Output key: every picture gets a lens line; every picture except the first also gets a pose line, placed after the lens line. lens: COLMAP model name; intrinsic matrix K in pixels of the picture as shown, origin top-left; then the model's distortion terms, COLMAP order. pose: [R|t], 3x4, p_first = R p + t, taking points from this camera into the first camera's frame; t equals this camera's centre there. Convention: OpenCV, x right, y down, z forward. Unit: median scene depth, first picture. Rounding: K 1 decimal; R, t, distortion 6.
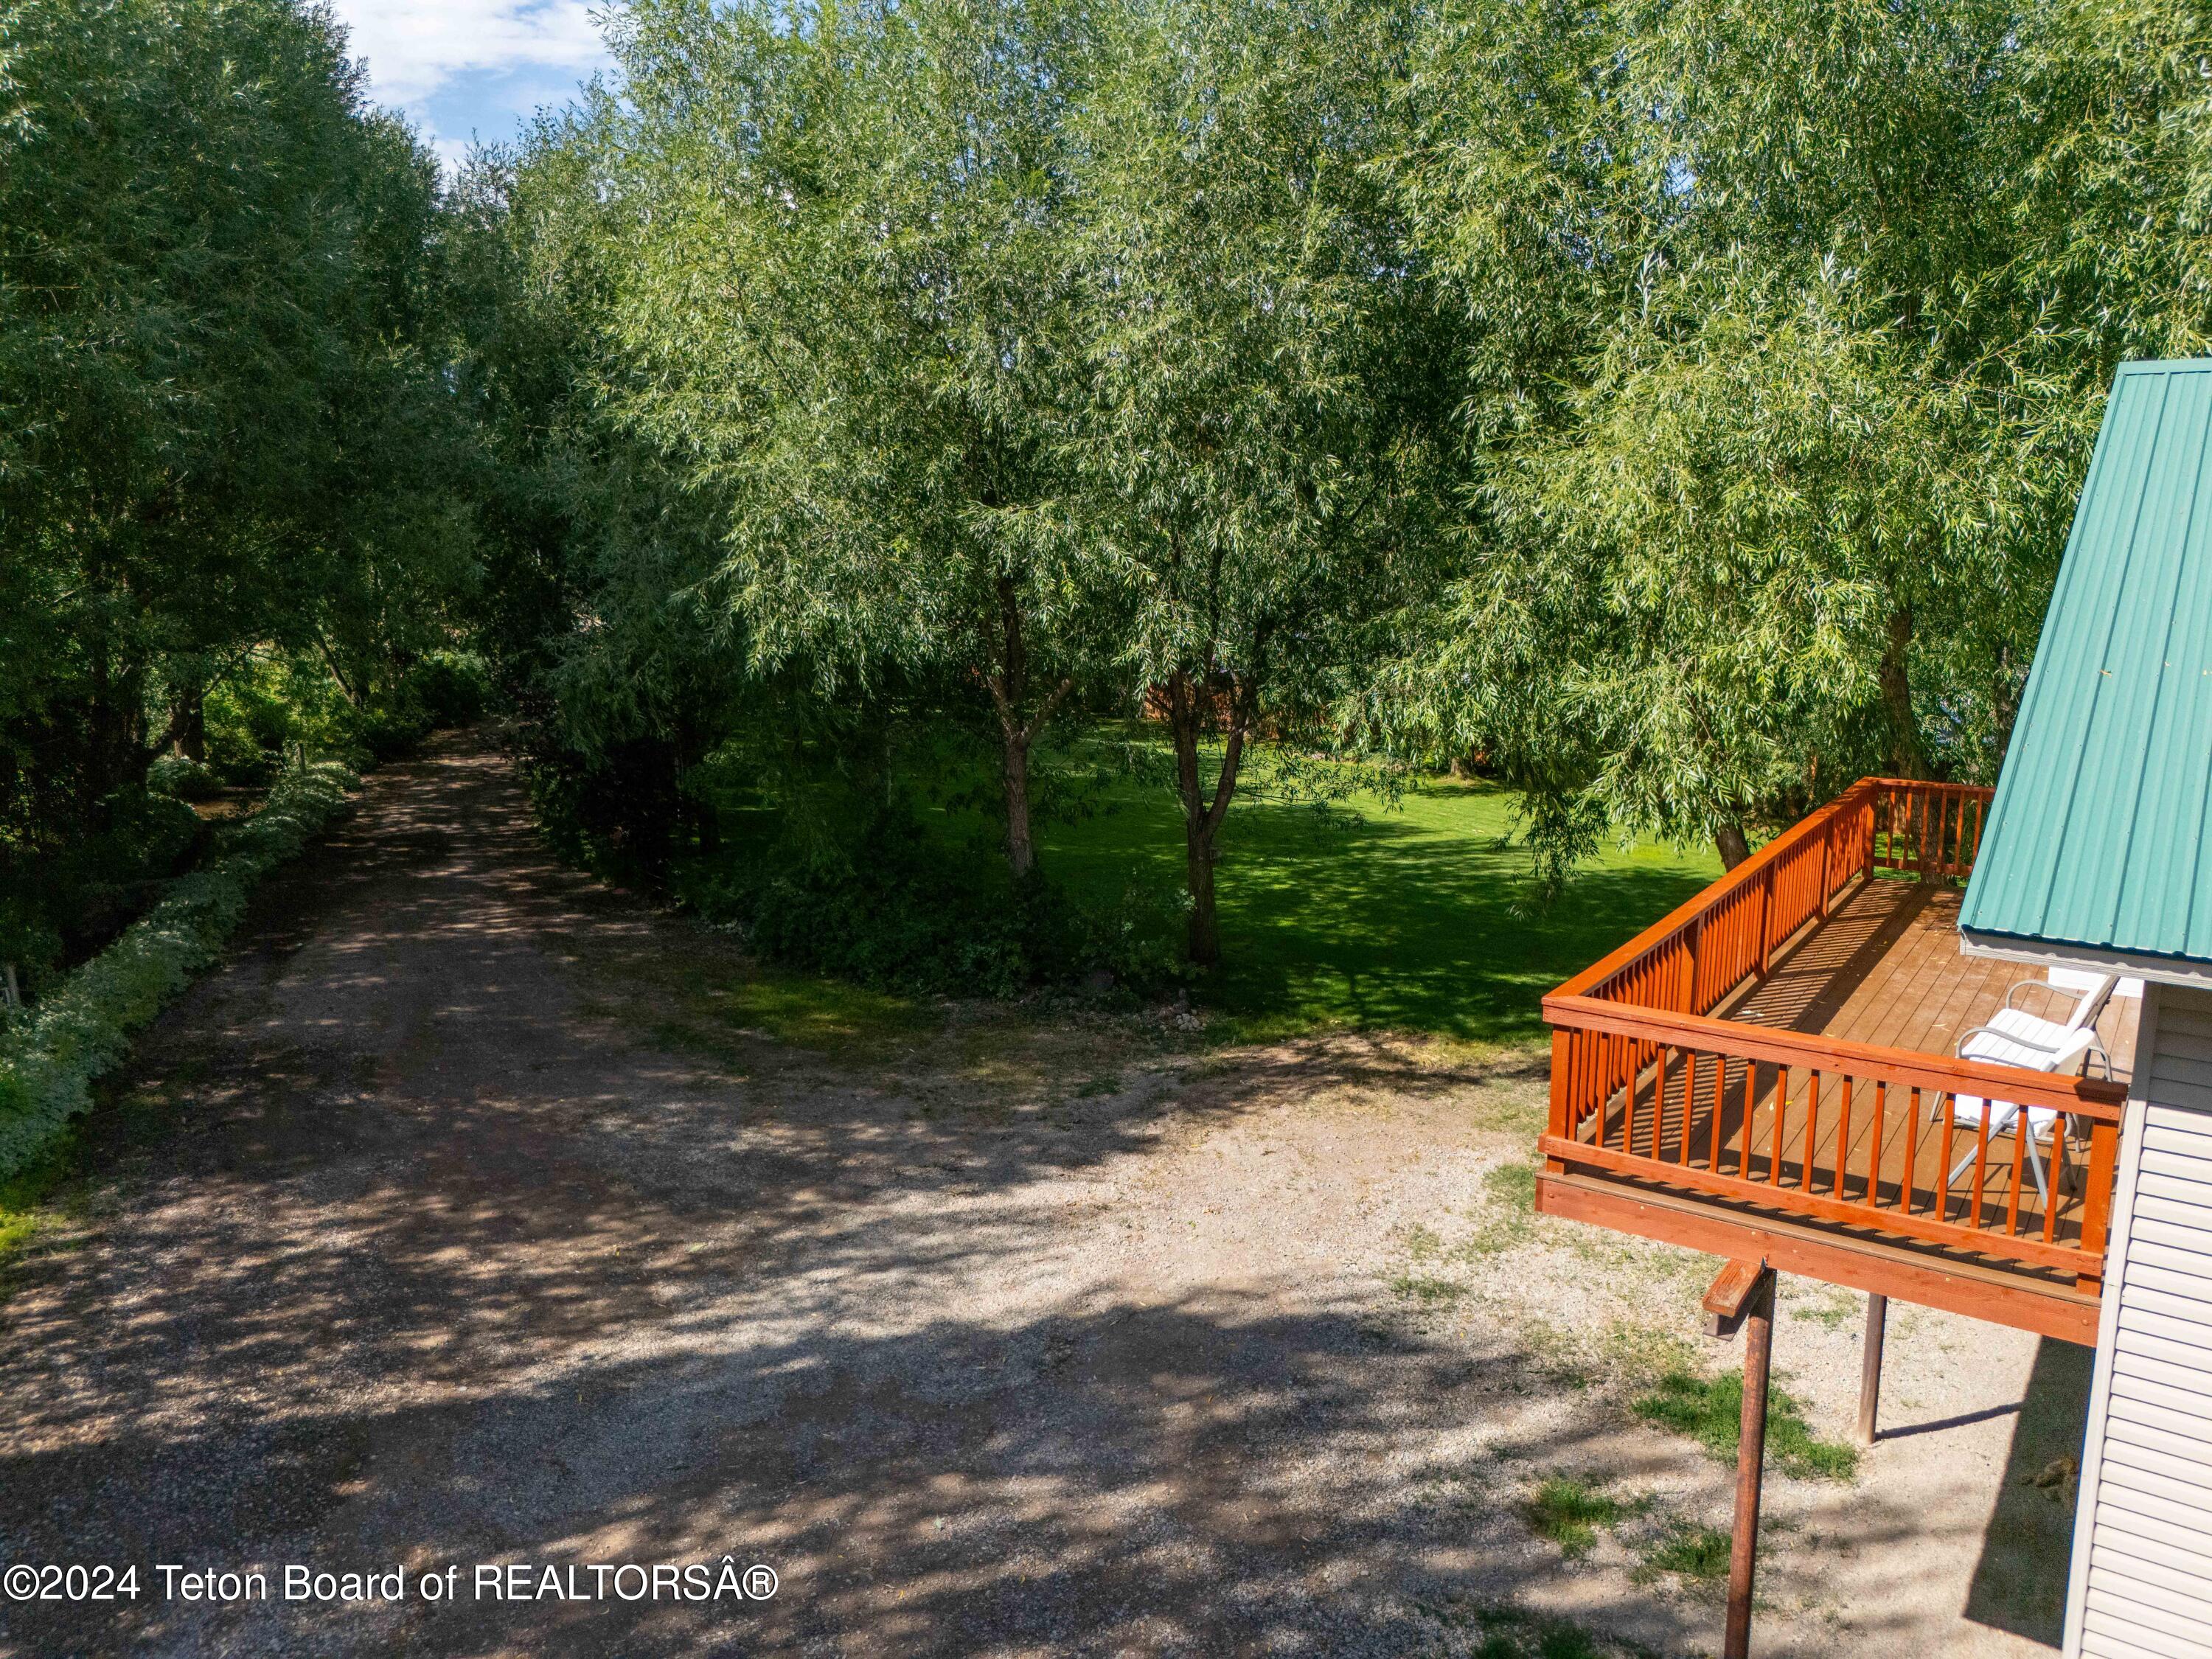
lens RADIAL K [[1615.9, 0, 1106.4], [0, 1615.9, 840.1], [0, 0, 1]] dist [0.078095, -0.076032]
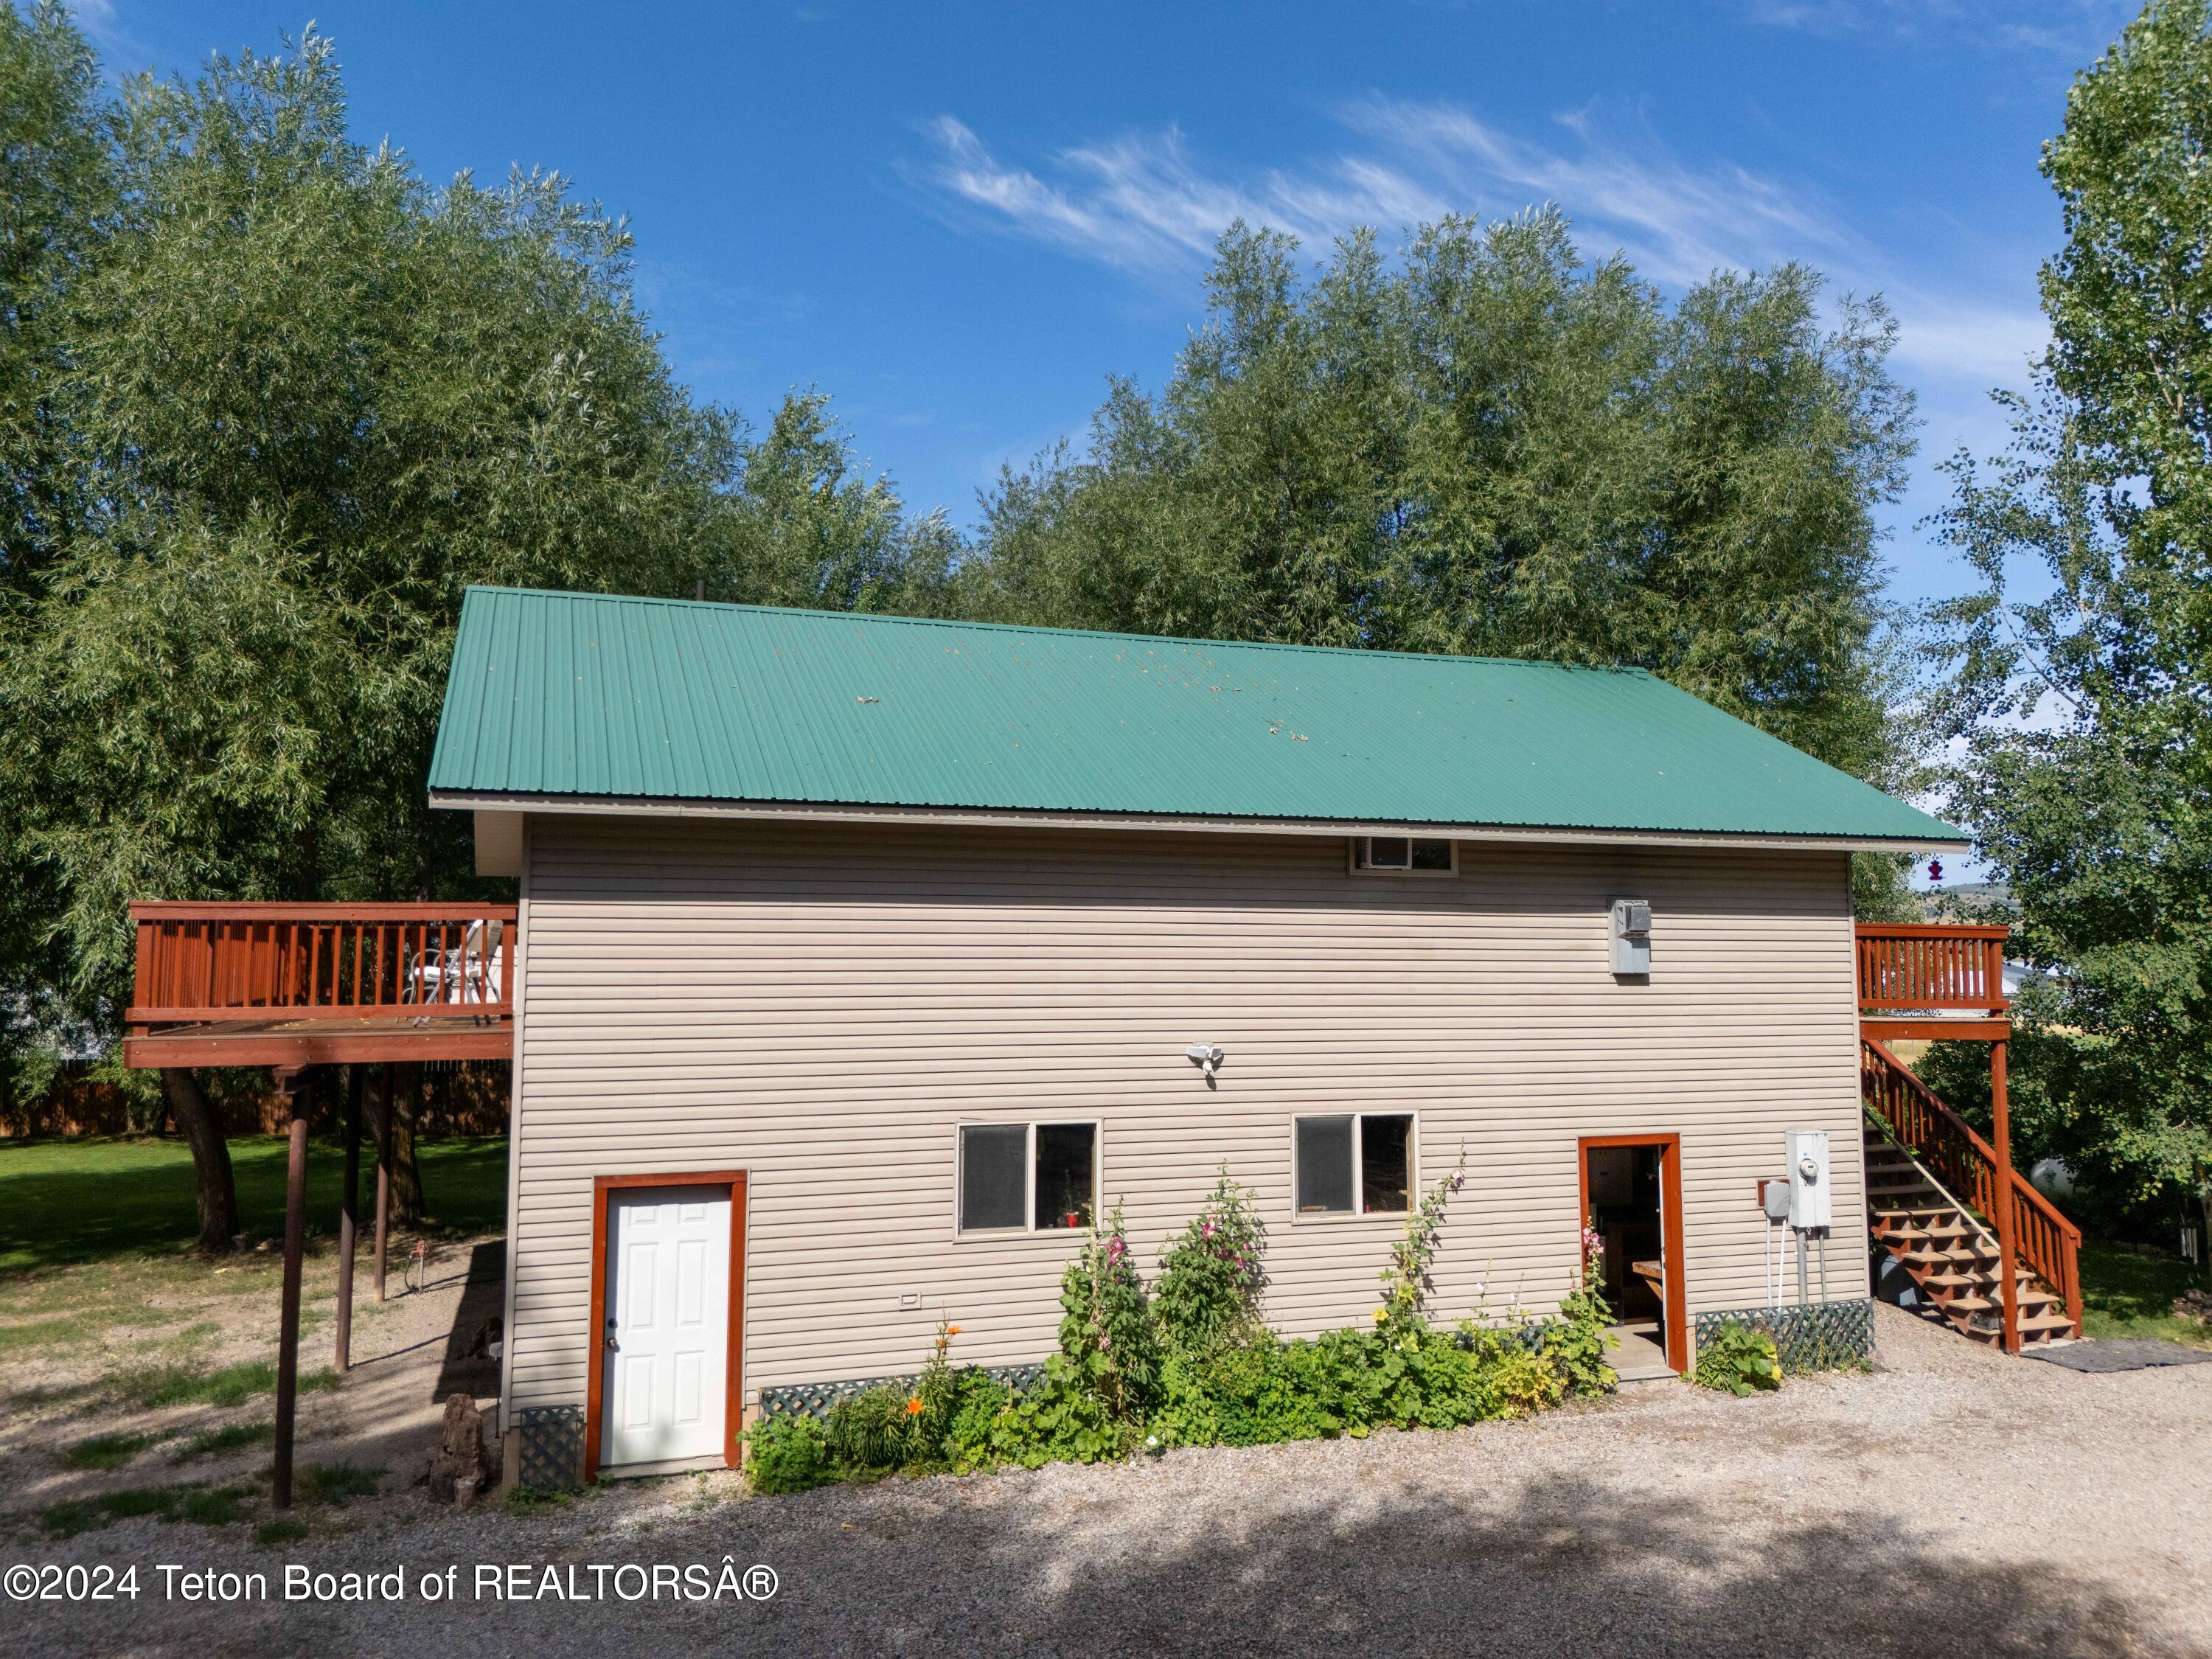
lens RADIAL K [[1615.9, 0, 1106.4], [0, 1615.9, 840.1], [0, 0, 1]] dist [0.078095, -0.076032]
pose [[0.589861, 0.064337, 0.804938, -0.257800], [0.151622, 0.970267, -0.188660, 0.307121], [-0.793142, 0.233329, 0.562568, -0.309737]]
